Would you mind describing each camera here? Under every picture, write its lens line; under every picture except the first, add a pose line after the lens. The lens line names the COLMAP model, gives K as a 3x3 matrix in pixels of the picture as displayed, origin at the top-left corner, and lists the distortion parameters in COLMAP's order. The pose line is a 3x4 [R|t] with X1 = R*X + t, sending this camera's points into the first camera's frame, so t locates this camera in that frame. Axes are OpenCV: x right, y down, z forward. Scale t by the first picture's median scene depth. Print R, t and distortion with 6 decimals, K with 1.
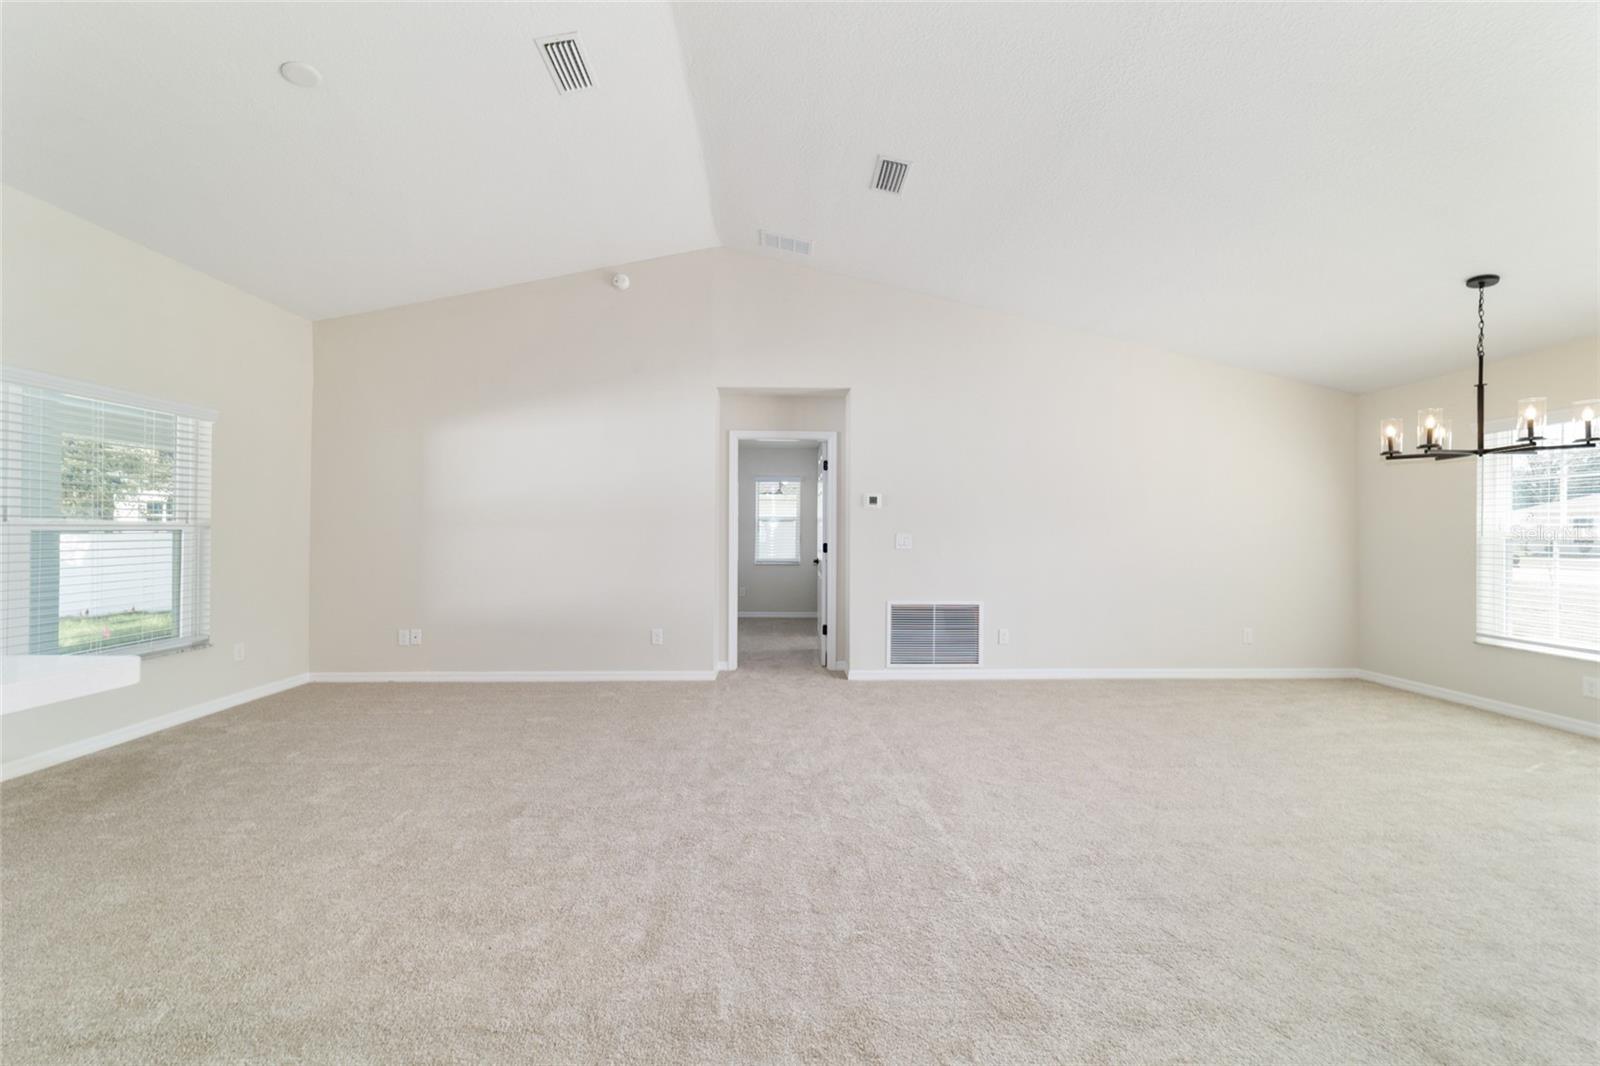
lens RADIAL K [[611.8, 0, 798.4], [0, 611.8, 528.2], [0, 0, 1]] dist [-0.016884, 0.008133]
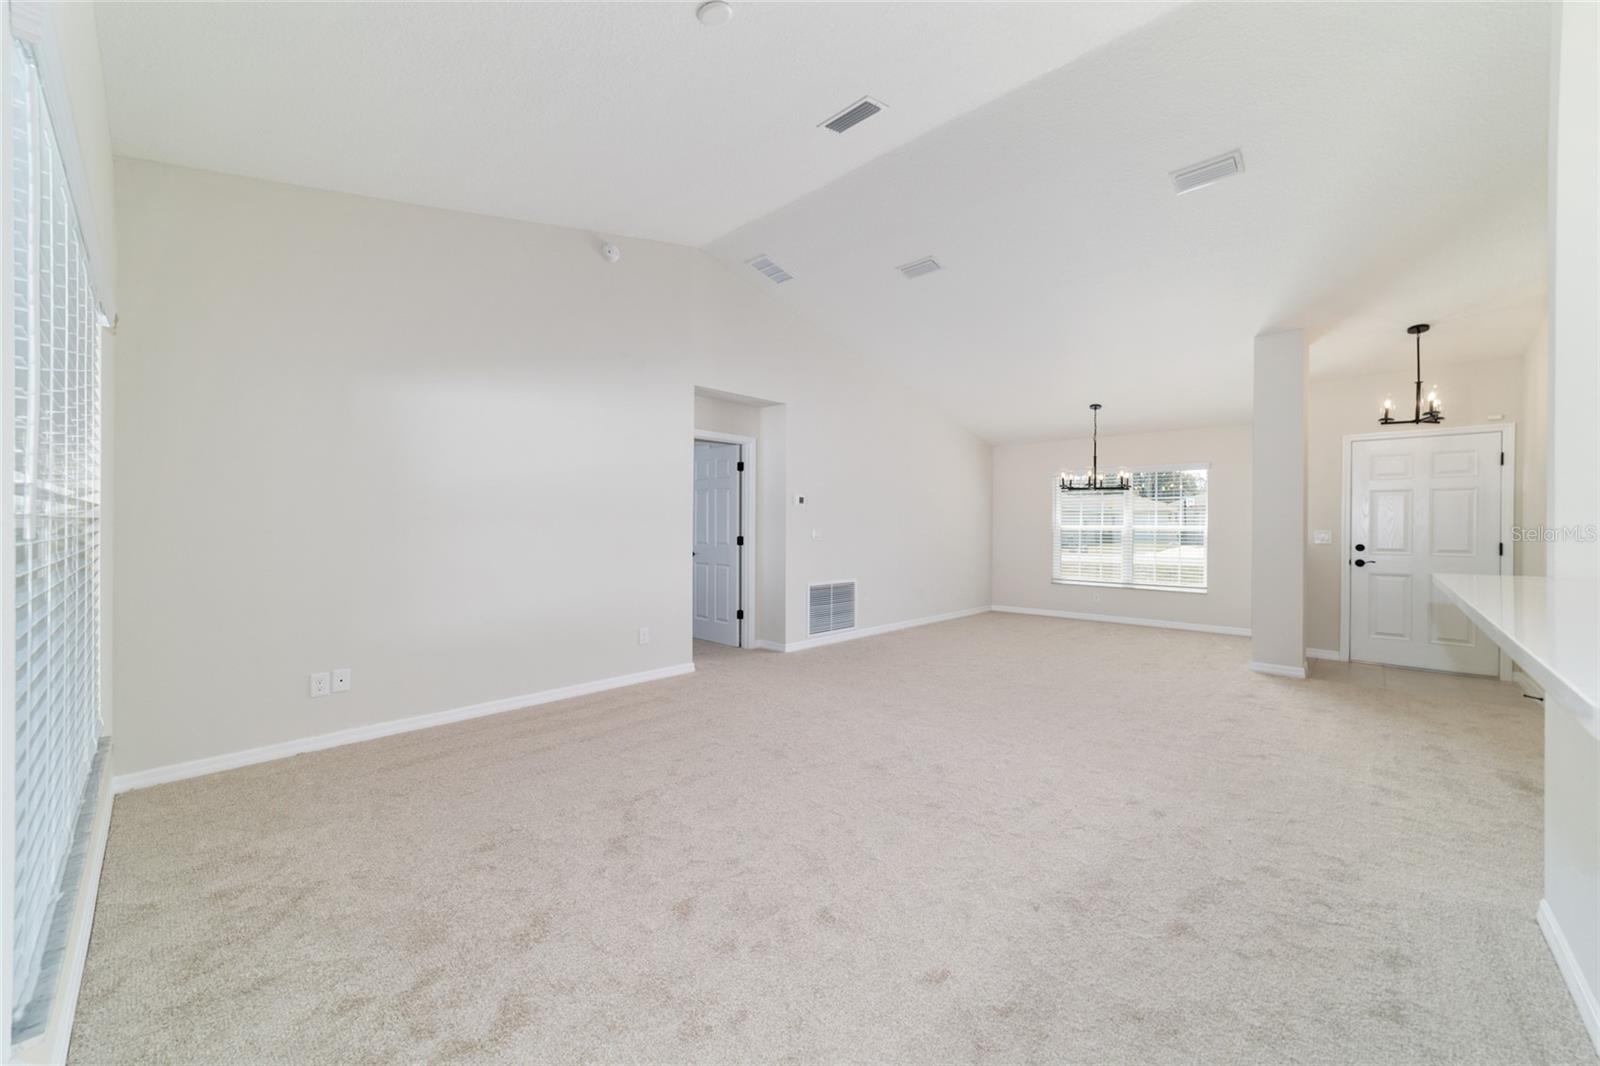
lens RADIAL K [[611.8, 0, 798.4], [0, 611.8, 528.2], [0, 0, 1]] dist [-0.016884, 0.008133]
pose [[0.711595, -0.002471, 0.702585, -0.725890], [-0.002440, 0.999979, 0.005989, 0.001851], [-0.702585, -0.005976, 0.711574, 0.147060]]
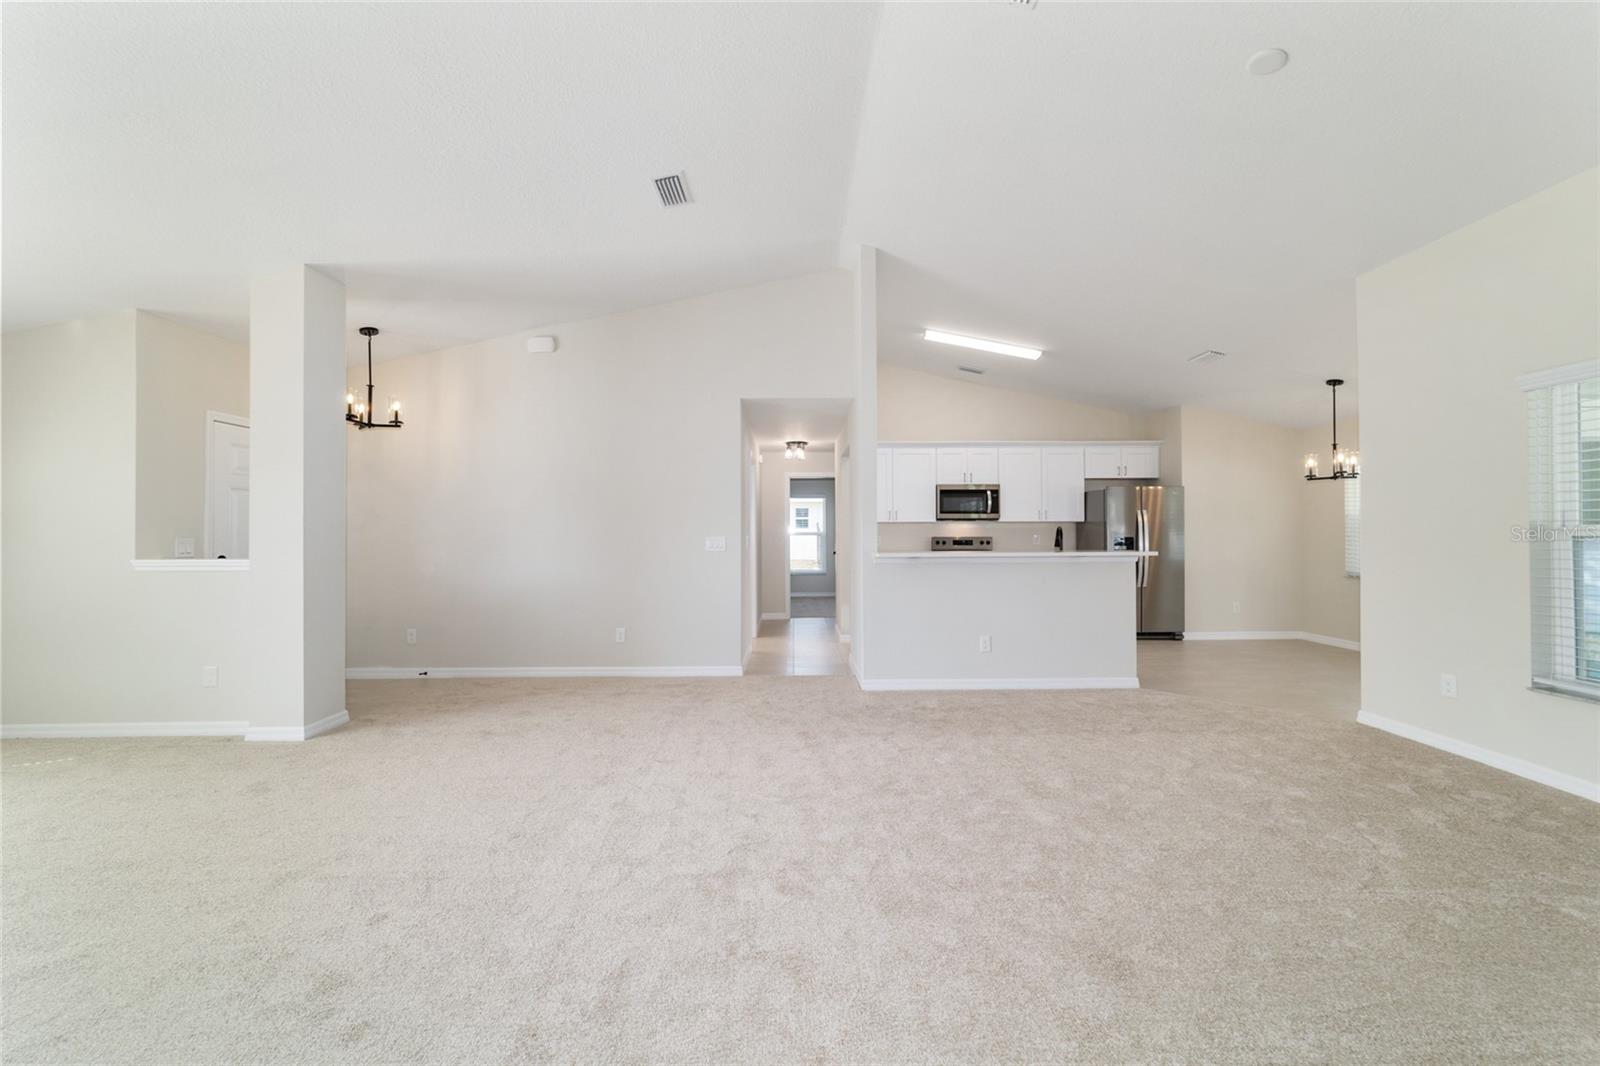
lens RADIAL K [[611.8, 0, 798.4], [0, 611.8, 528.2], [0, 0, 1]] dist [-0.016884, 0.008133]
pose [[-0.999479, 0.007340, 0.031437, -0.060531], [0.007027, 0.999925, -0.010059, 0.009671], [-0.031508, -0.009833, -0.999455, 1.039241]]
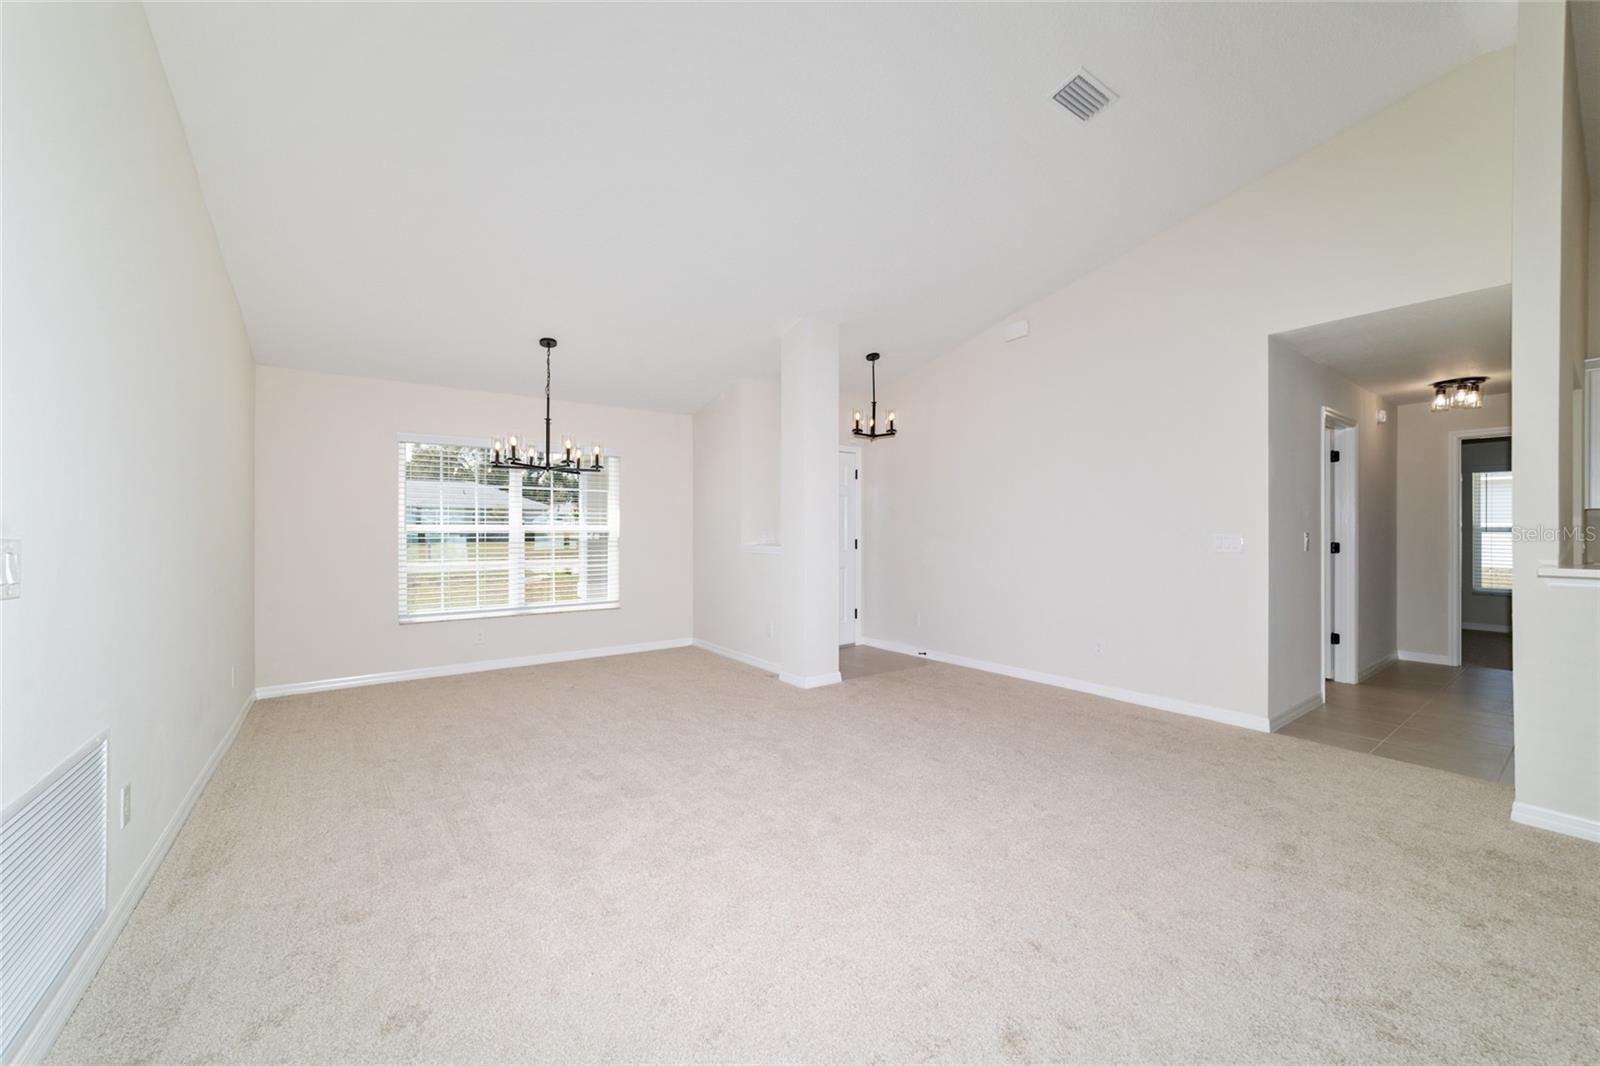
lens RADIAL K [[611.8, 0, 798.4], [0, 611.8, 528.2], [0, 0, 1]] dist [-0.016884, 0.008133]
pose [[-0.557907, 0.003282, 0.829897, -0.218443], [-0.000451, 0.999991, -0.004258, 0.009975], [-0.829903, -0.002750, -0.557901, 0.865376]]
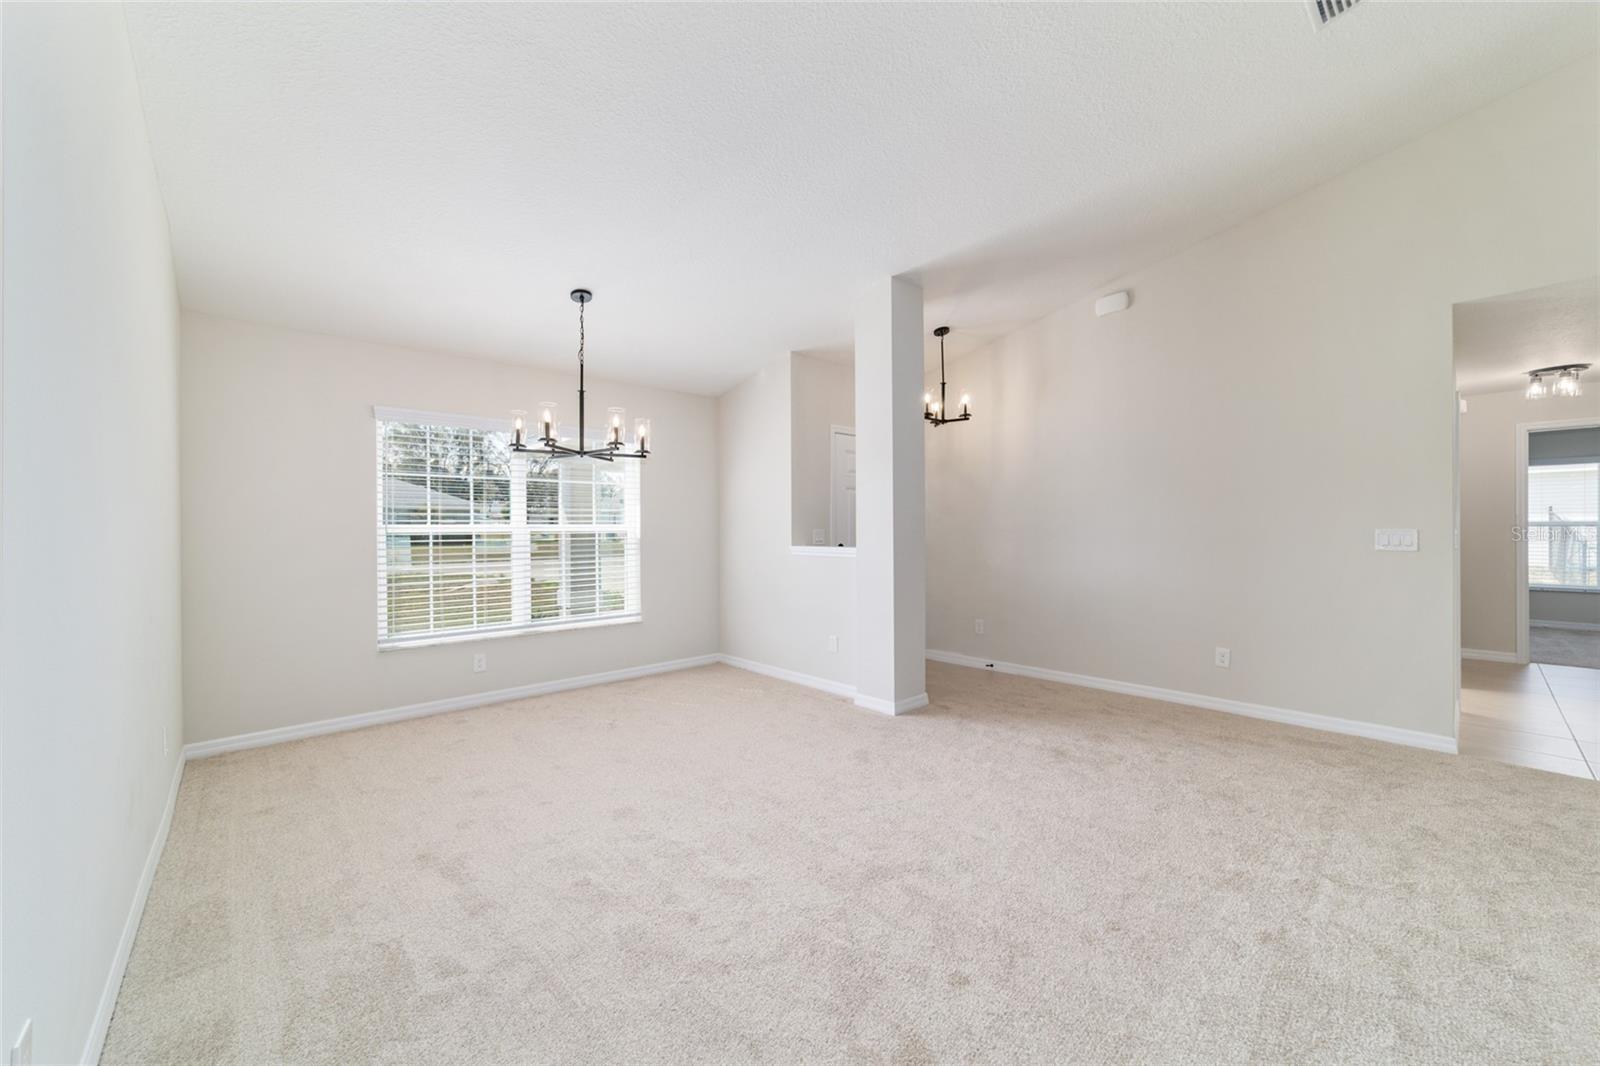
lens RADIAL K [[611.8, 0, 798.4], [0, 611.8, 528.2], [0, 0, 1]] dist [-0.016884, 0.008133]
pose [[-0.640920, 0.006472, 0.767580, 0.022462], [0.006147, 0.999976, -0.003299, 0.010281], [-0.767583, 0.002604, -0.640944, 0.936765]]
